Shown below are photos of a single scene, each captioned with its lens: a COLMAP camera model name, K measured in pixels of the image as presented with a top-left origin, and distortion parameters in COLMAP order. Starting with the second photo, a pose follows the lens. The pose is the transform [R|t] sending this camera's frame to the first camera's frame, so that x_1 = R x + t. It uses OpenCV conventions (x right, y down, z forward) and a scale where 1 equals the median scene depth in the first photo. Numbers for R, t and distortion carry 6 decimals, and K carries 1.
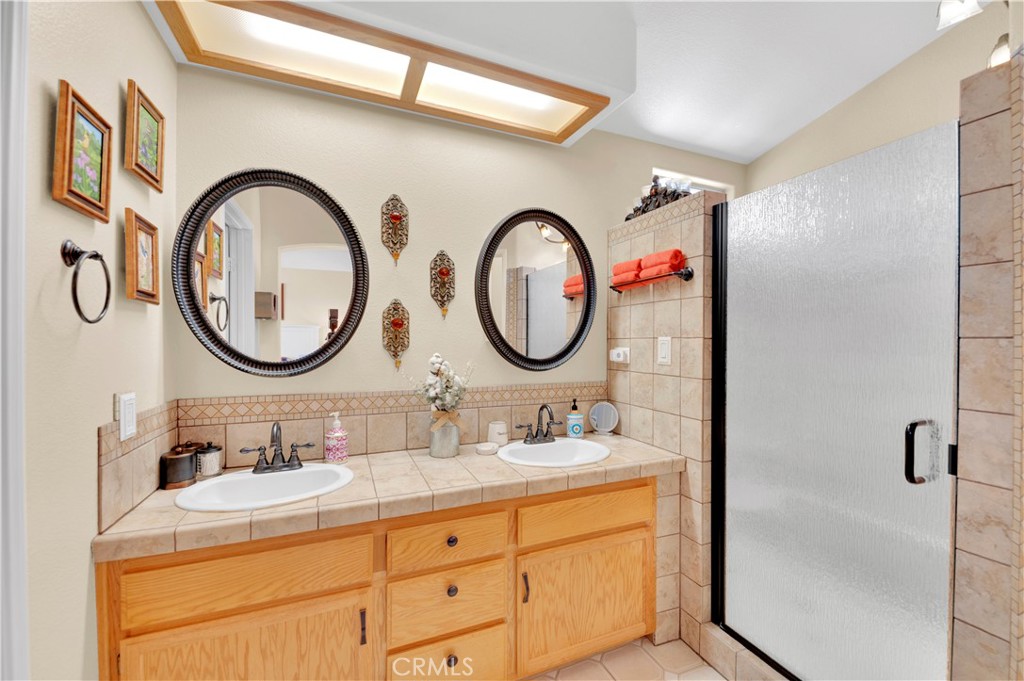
lens RADIAL K [[408.3, 0, 515.5], [0, 408.3, 343.2], [0, 0, 1]] dist [0.016025, -0.011544]
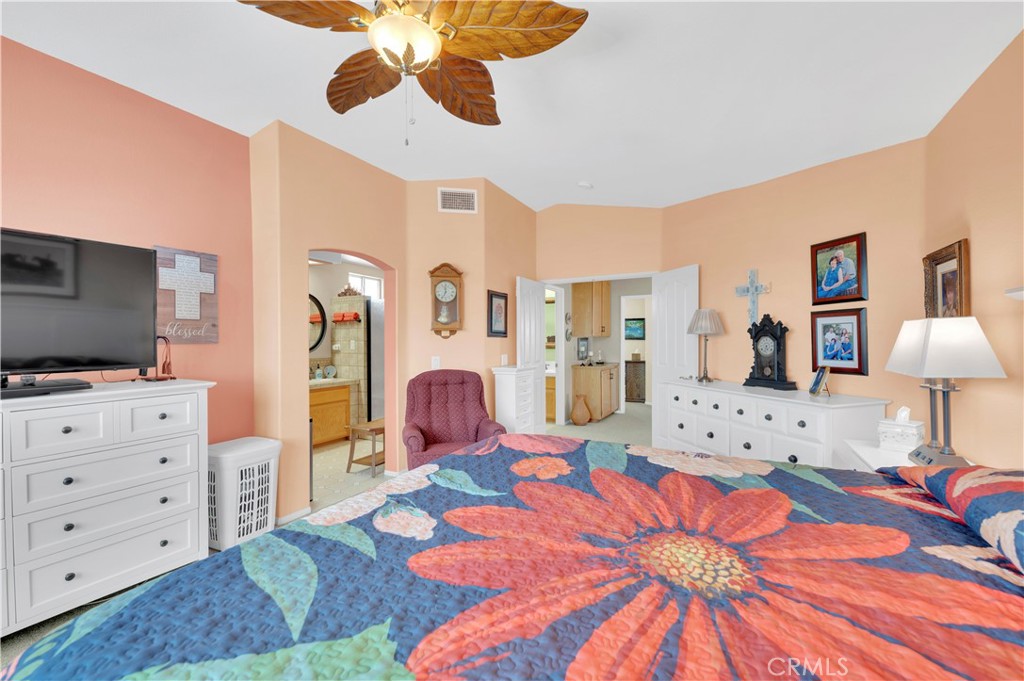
lens RADIAL K [[408.3, 0, 515.5], [0, 408.3, 343.2], [0, 0, 1]] dist [0.016025, -0.011544]
pose [[0.778286, -0.009441, 0.627839, -0.560255], [0.010035, 0.999946, 0.002597, 0.008751], [-0.627830, 0.004280, 0.778339, -1.983042]]
